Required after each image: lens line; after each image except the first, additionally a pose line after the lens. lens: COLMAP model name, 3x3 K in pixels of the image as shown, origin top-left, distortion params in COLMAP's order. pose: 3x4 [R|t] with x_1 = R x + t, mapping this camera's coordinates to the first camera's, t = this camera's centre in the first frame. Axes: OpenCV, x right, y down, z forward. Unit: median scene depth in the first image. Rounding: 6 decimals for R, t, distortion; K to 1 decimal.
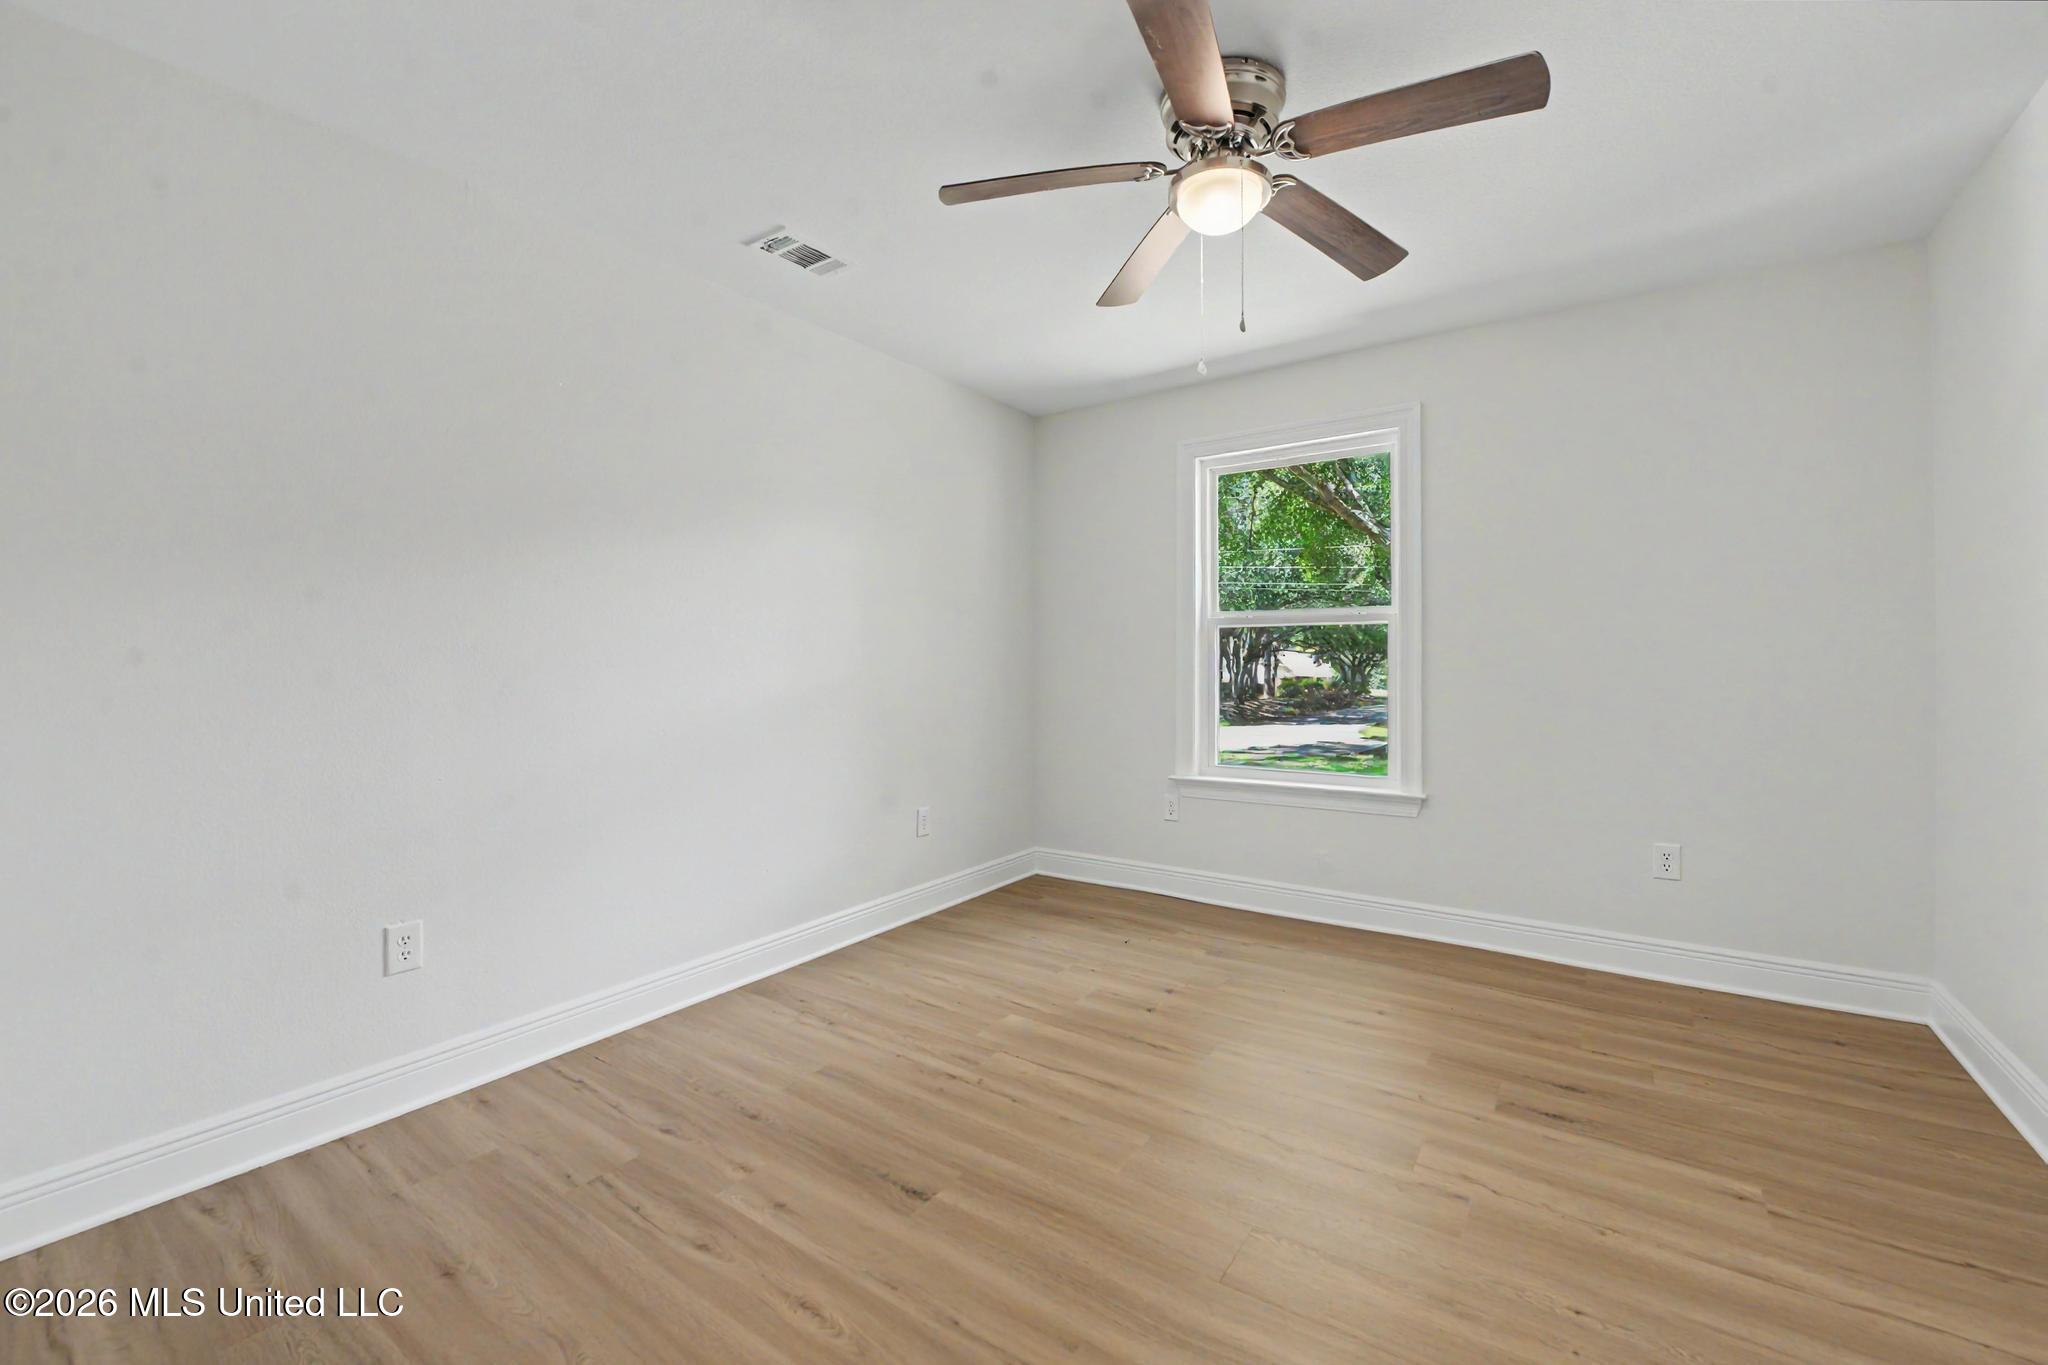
lens RADIAL K [[822.9, 0, 1020.0], [0, 822.9, 676.8], [0, 0, 1]] dist [-0.021530, 0.000067]
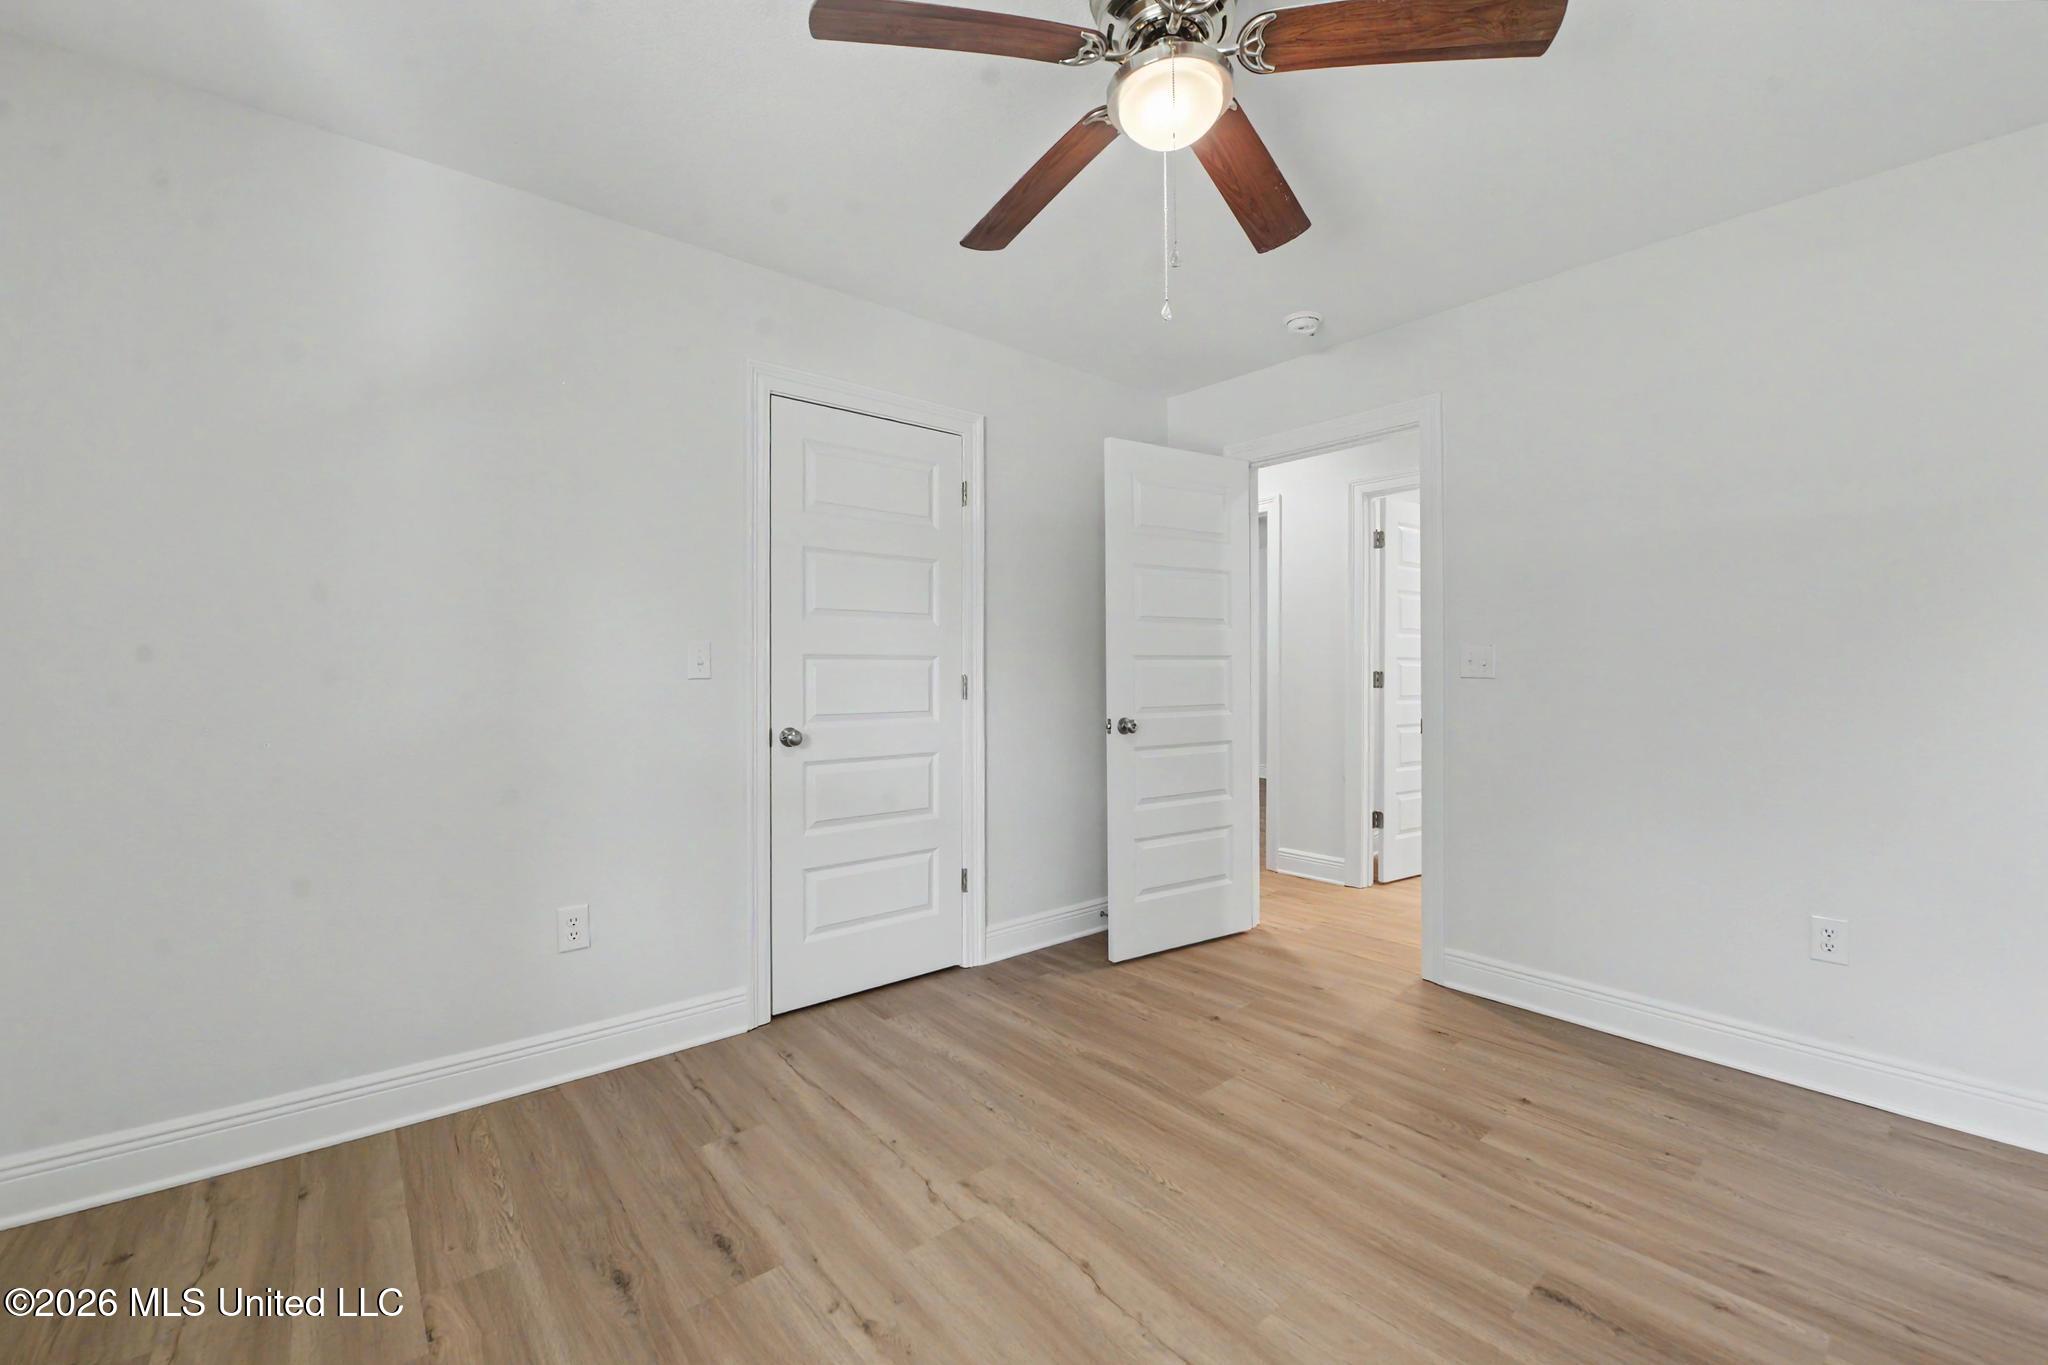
lens RADIAL K [[822.9, 0, 1020.0], [0, 822.9, 676.8], [0, 0, 1]] dist [-0.021530, 0.000067]
pose [[-0.967768, -0.001516, 0.251838, 0.213006], [0.002507, 0.999874, 0.015653, -0.032282], [-0.251831, 0.015780, -0.967643, 2.020017]]
